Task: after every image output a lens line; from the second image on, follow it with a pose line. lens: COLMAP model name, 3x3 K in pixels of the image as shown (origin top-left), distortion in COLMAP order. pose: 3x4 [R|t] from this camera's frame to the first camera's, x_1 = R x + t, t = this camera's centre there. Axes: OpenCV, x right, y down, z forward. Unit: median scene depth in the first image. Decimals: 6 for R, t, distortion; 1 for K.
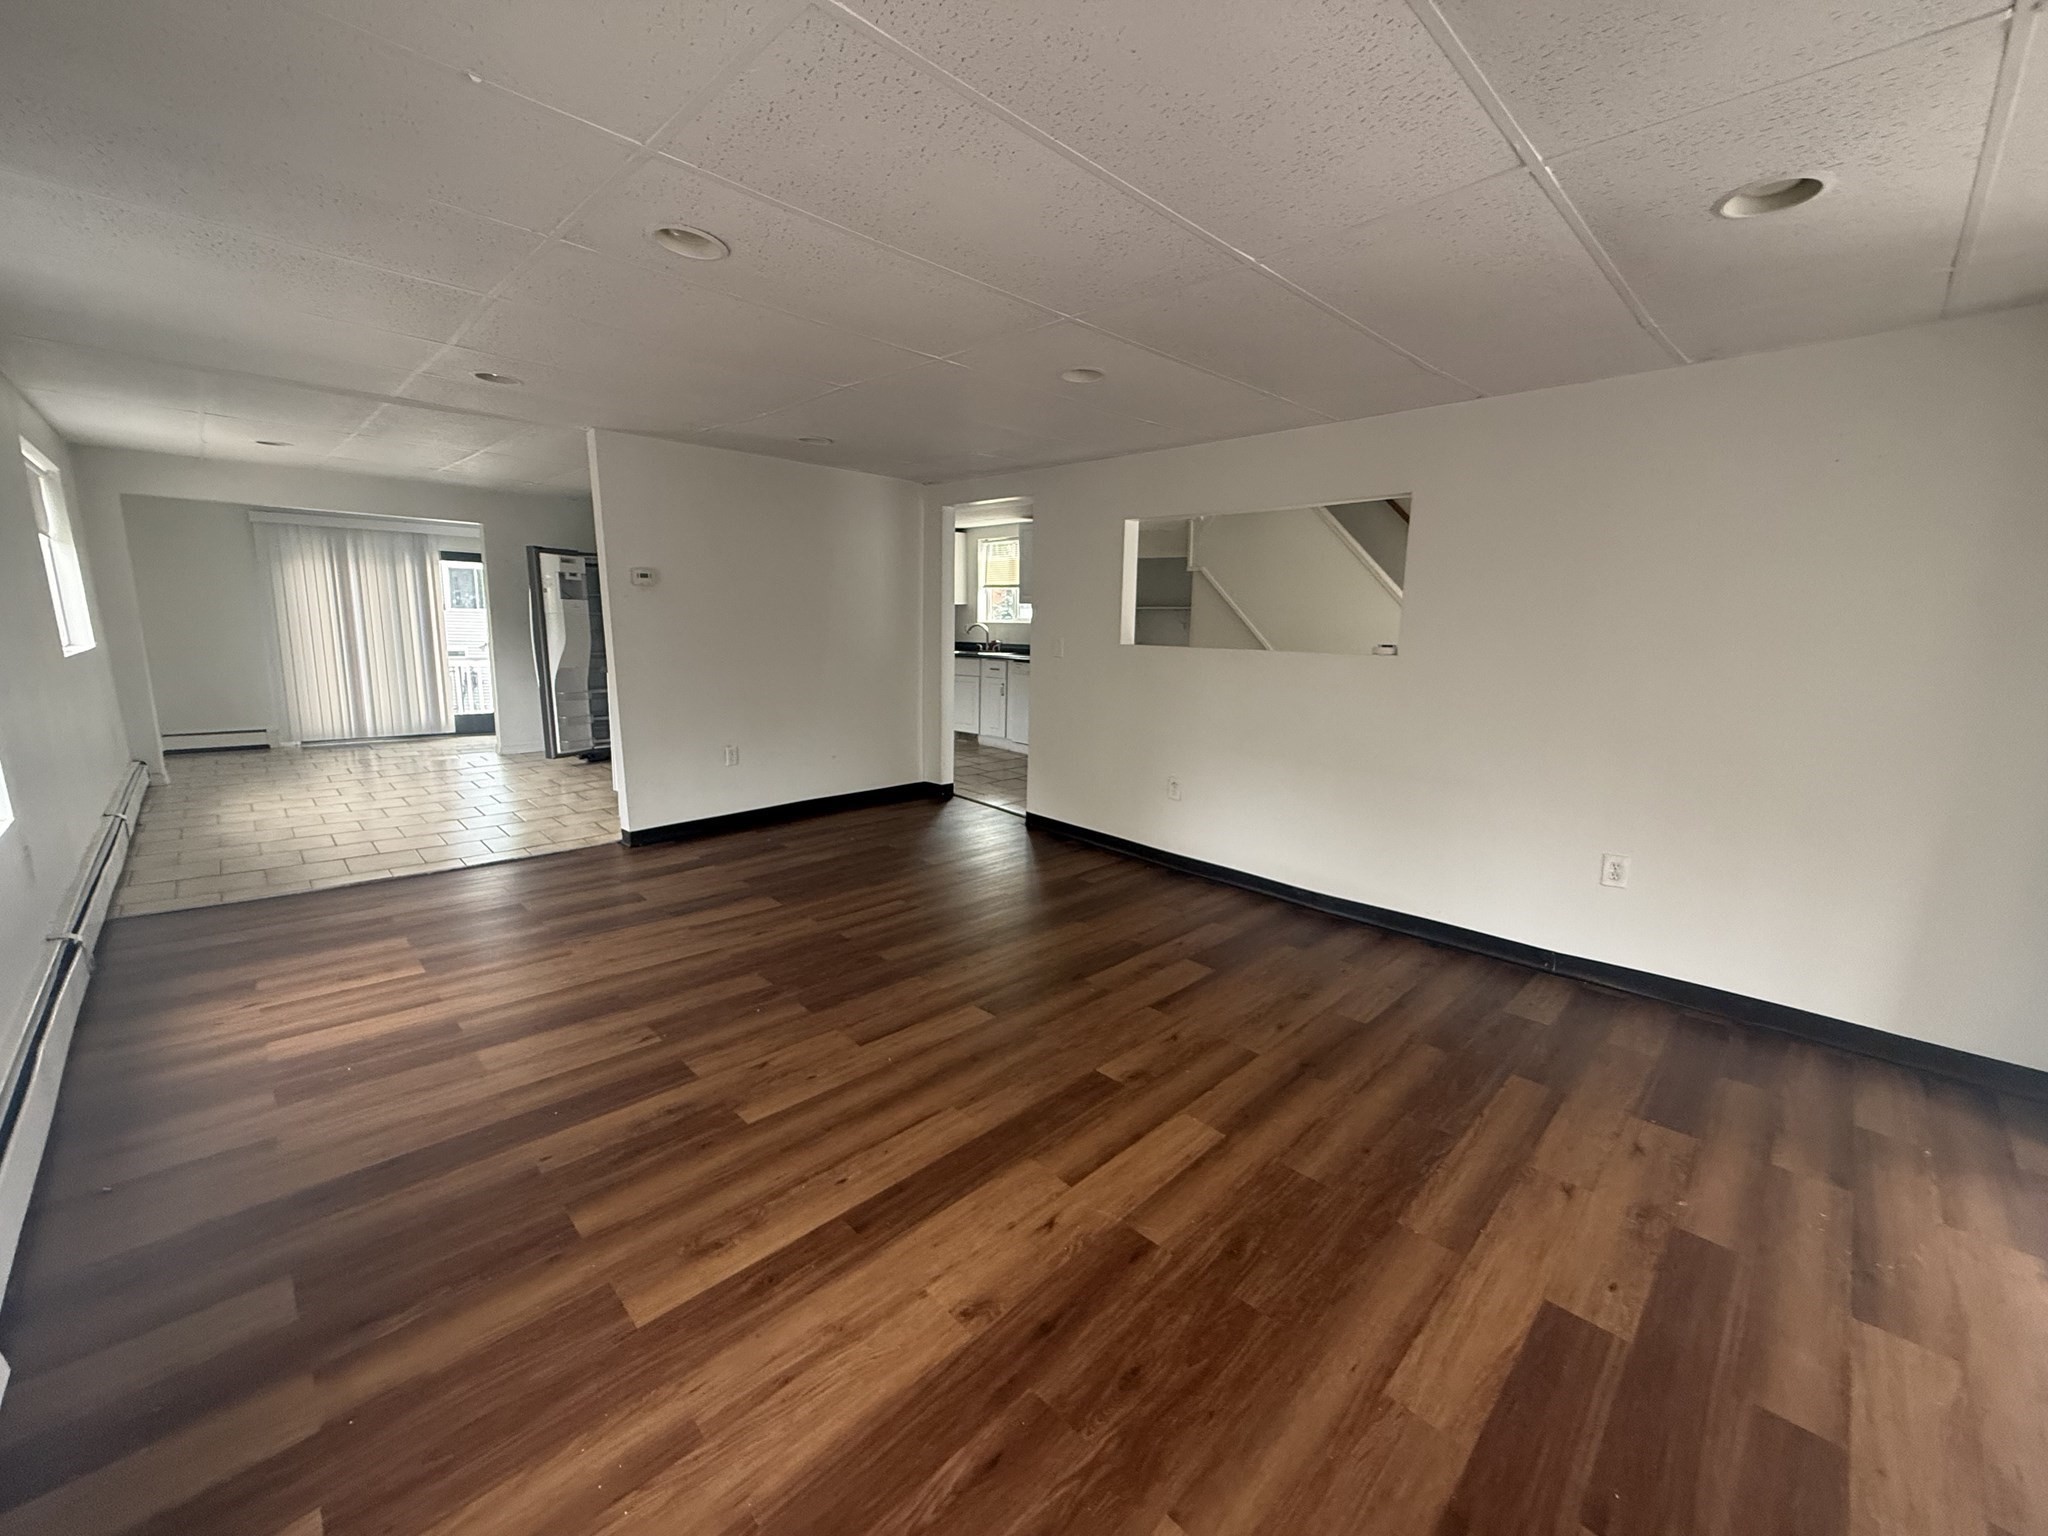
lens RADIAL K [[810.3, 0, 1024.1], [0, 810.3, 760.6], [0, 0, 1]] dist [-0.001837, 0.000233]
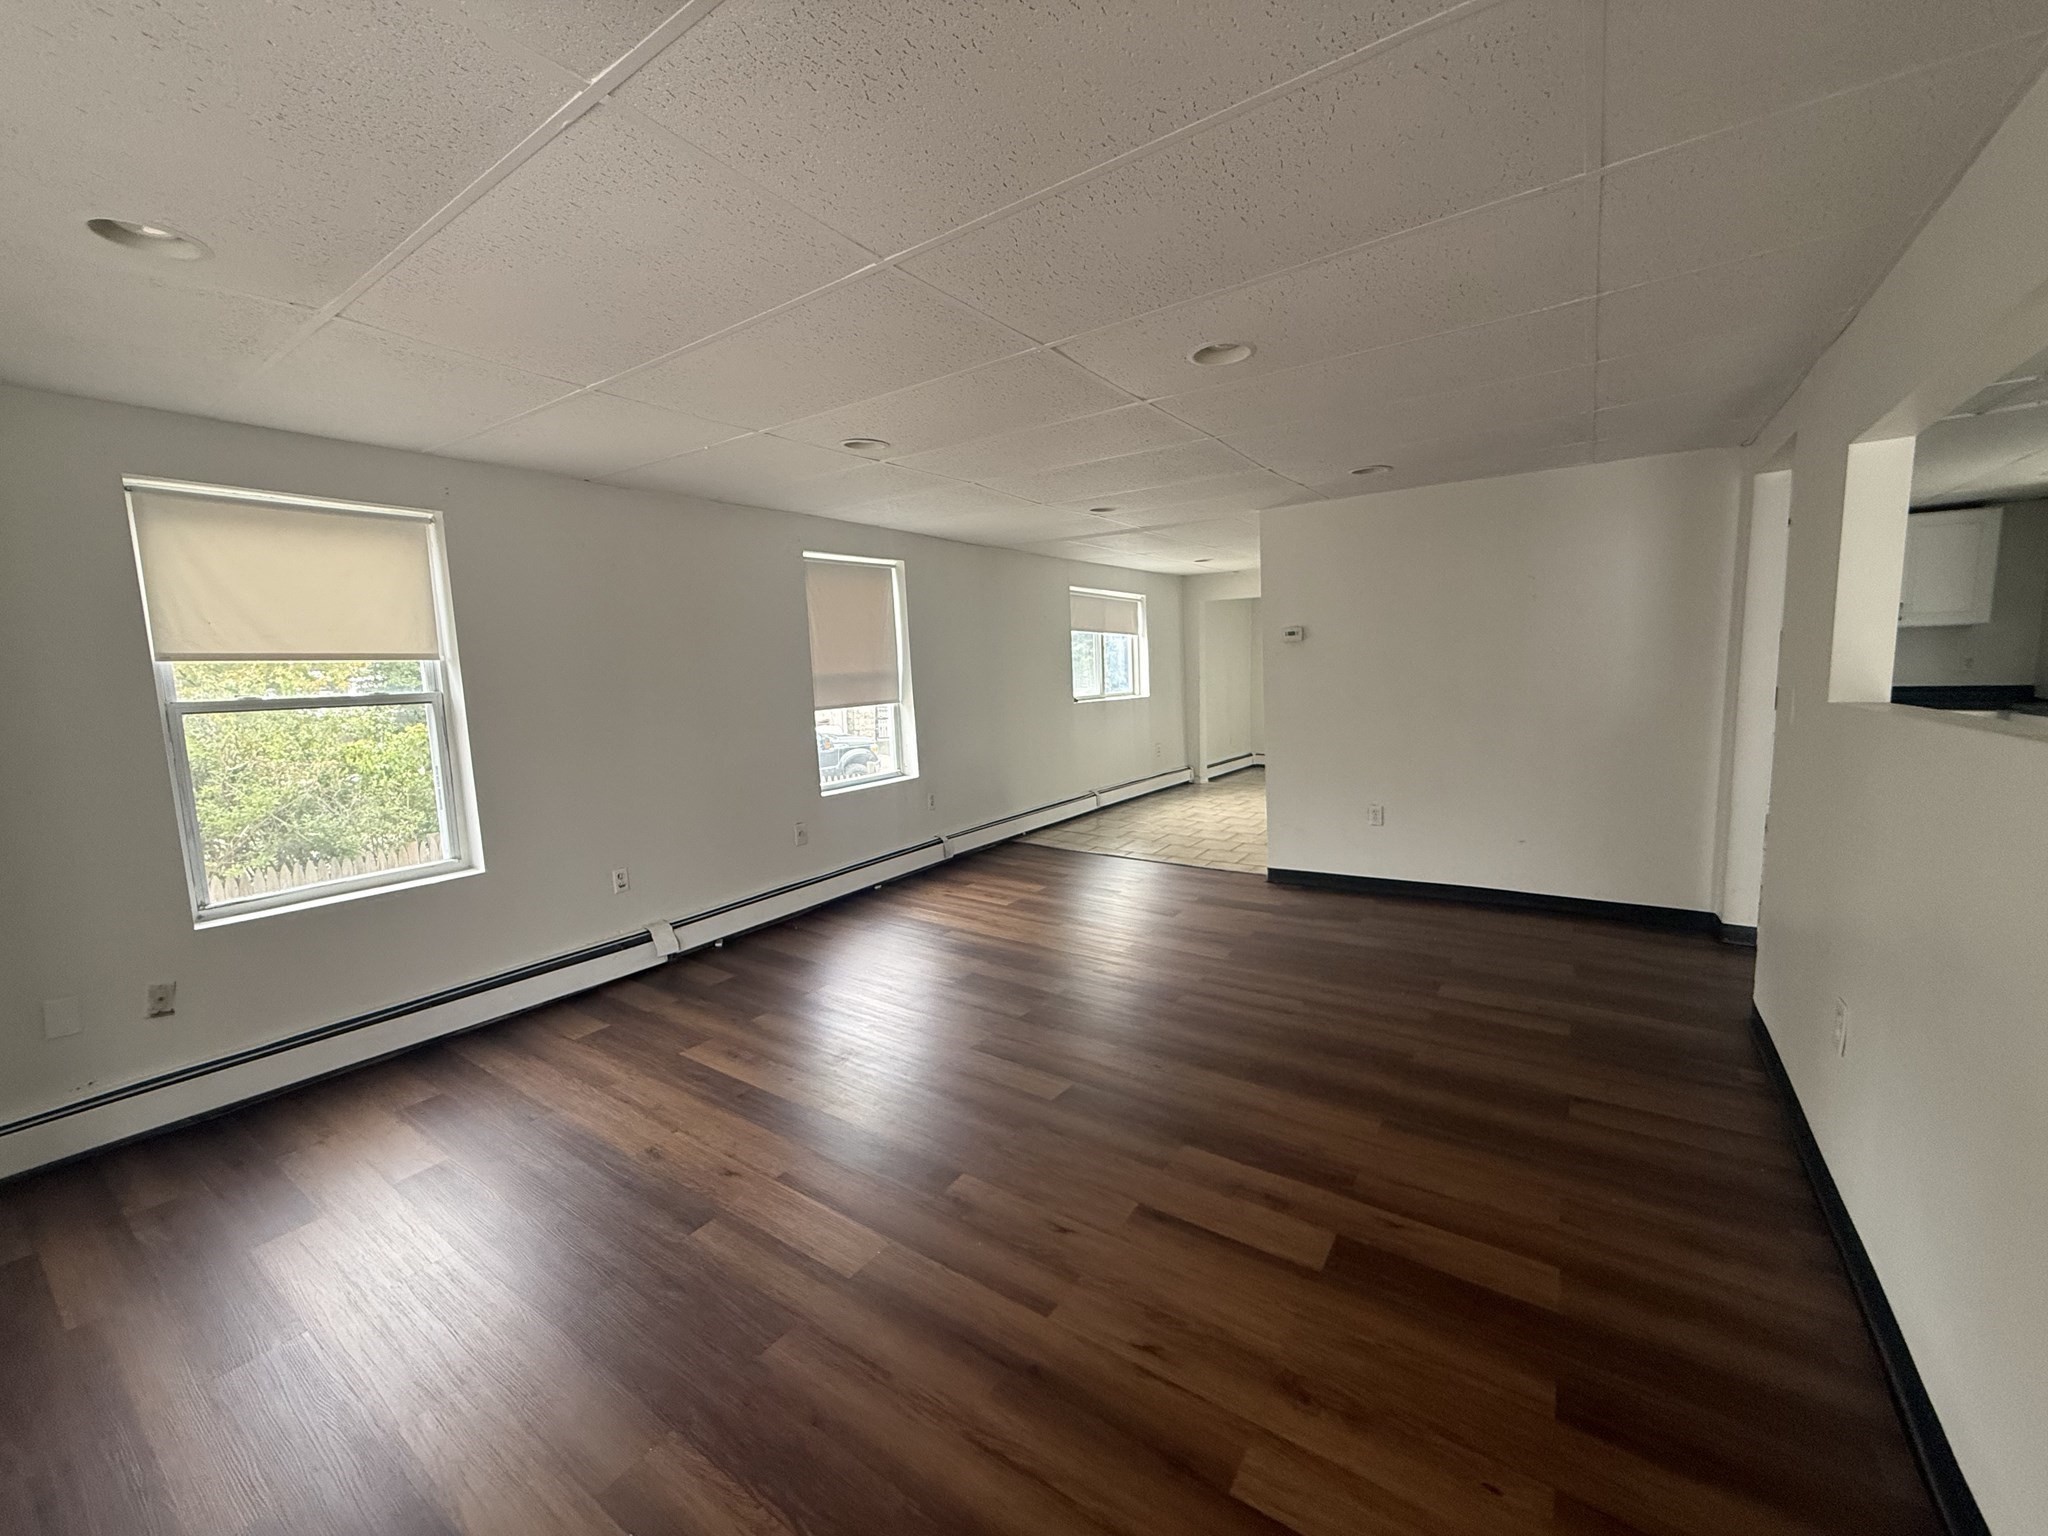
lens RADIAL K [[810.3, 0, 1024.1], [0, 810.3, 760.6], [0, 0, 1]] dist [-0.001837, 0.000233]
pose [[0.193400, 0.082749, -0.977624, 0.778346], [-0.136539, 0.989011, 0.056701, -0.110242], [0.971573, 0.122518, 0.202573, 0.678647]]
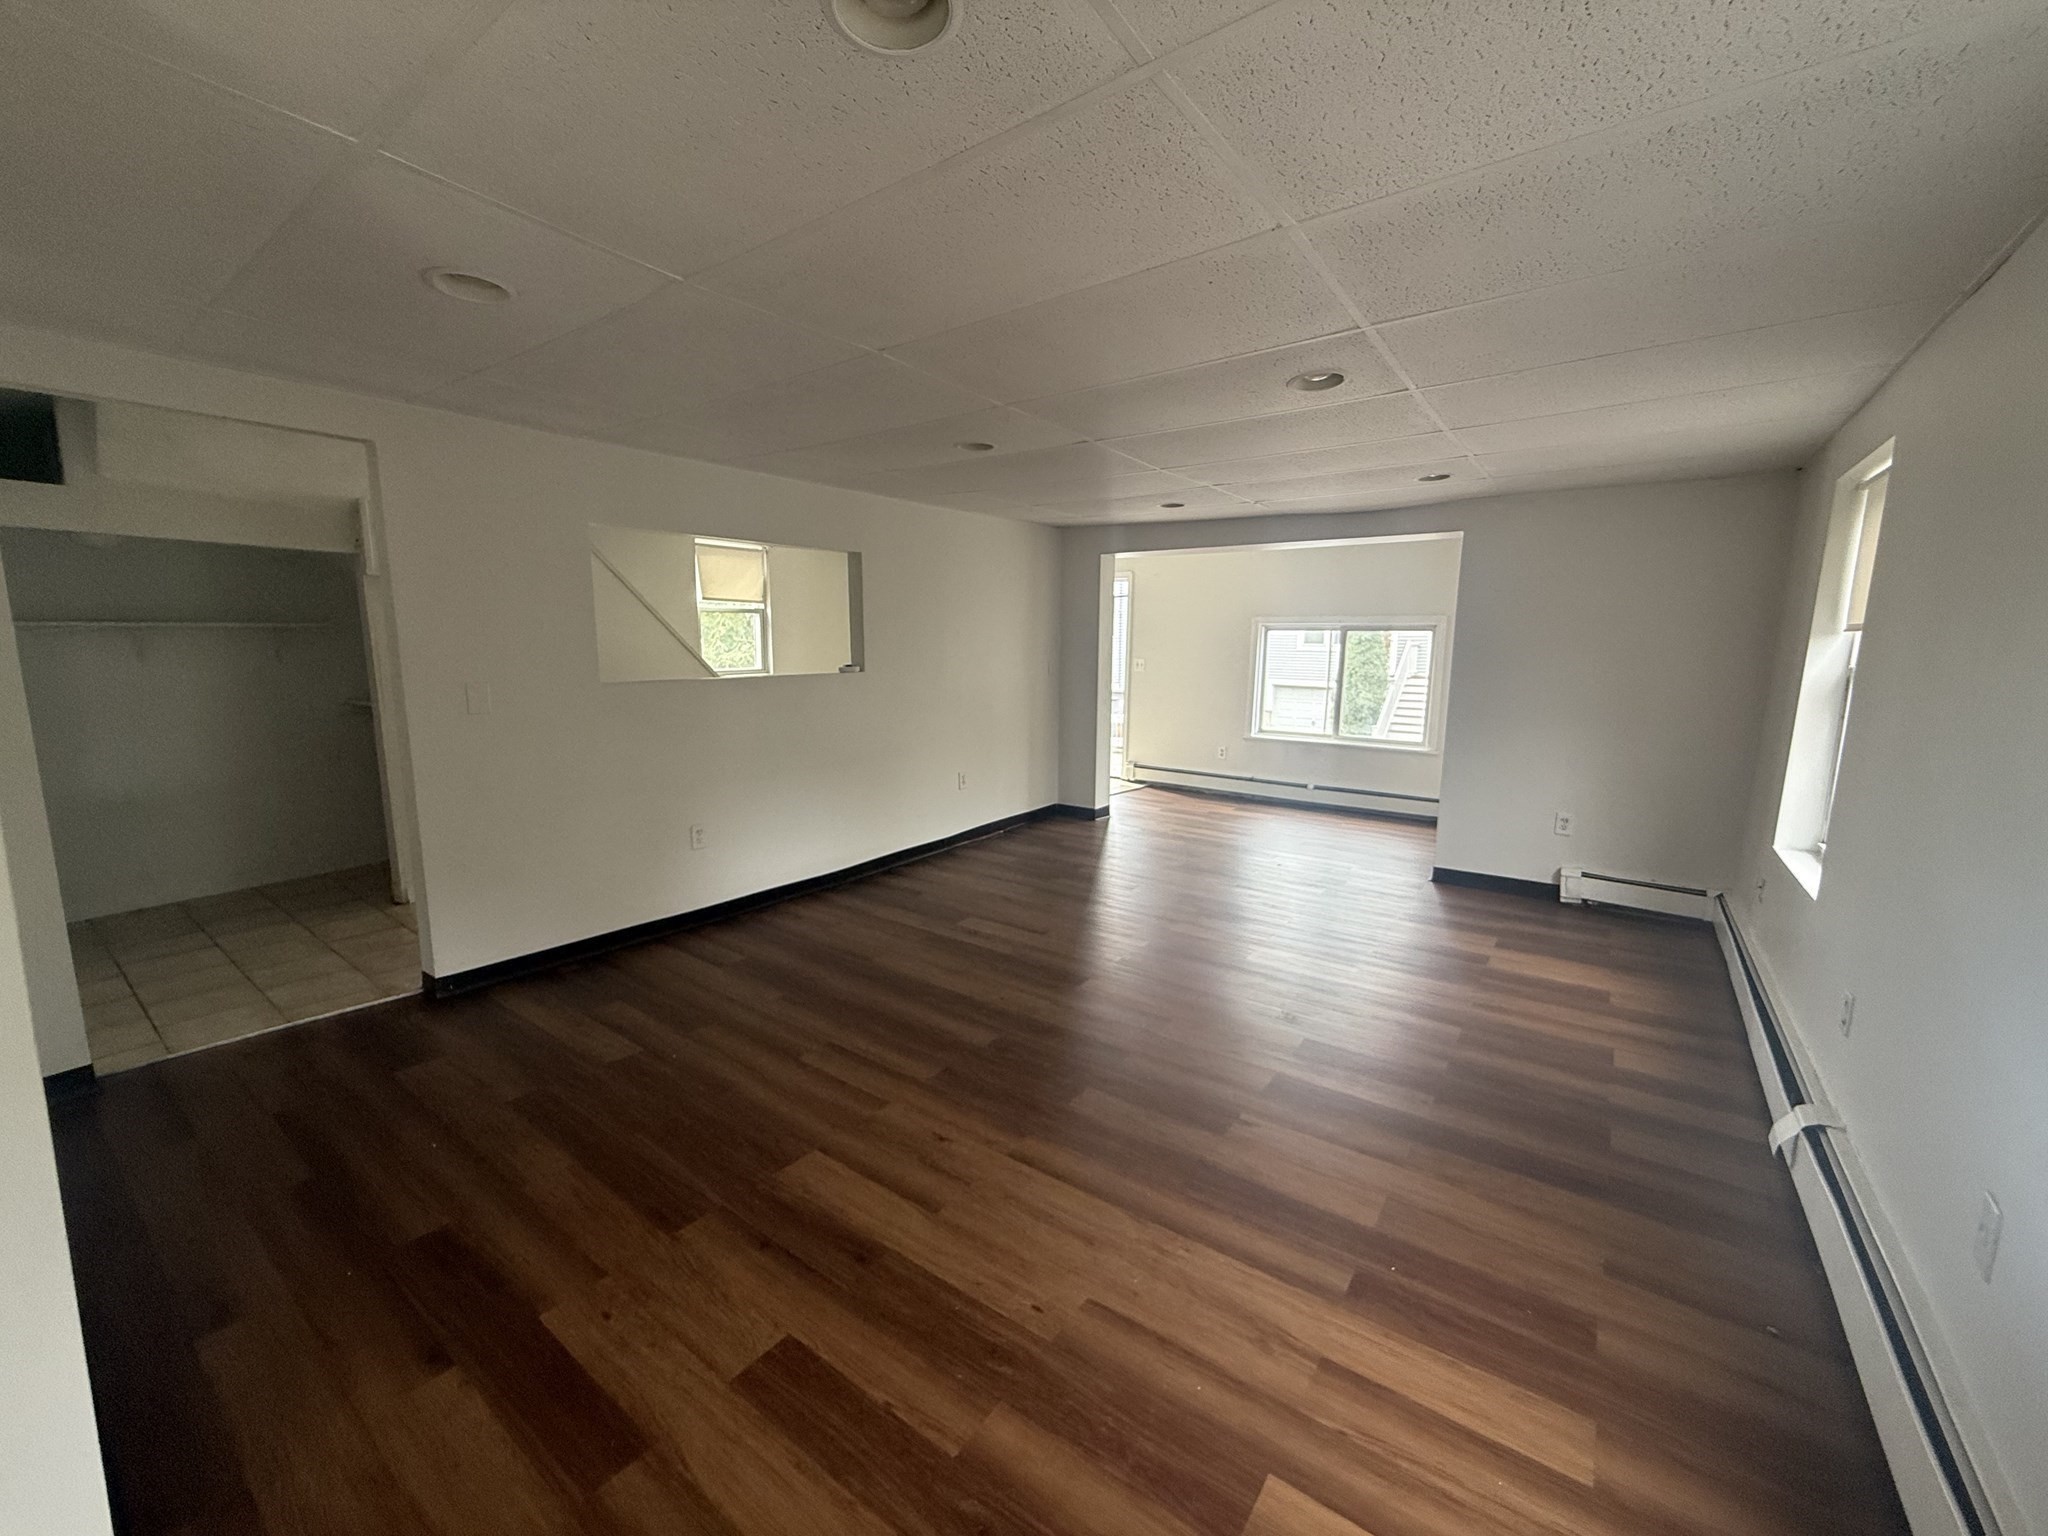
lens RADIAL K [[810.3, 0, 1024.1], [0, 810.3, 760.6], [0, 0, 1]] dist [-0.001837, 0.000233]
pose [[-0.154320, -0.167639, 0.973695, -1.095953], [0.156120, 0.968982, 0.191571, -0.243897], [-0.975608, 0.181577, -0.123362, 1.116437]]
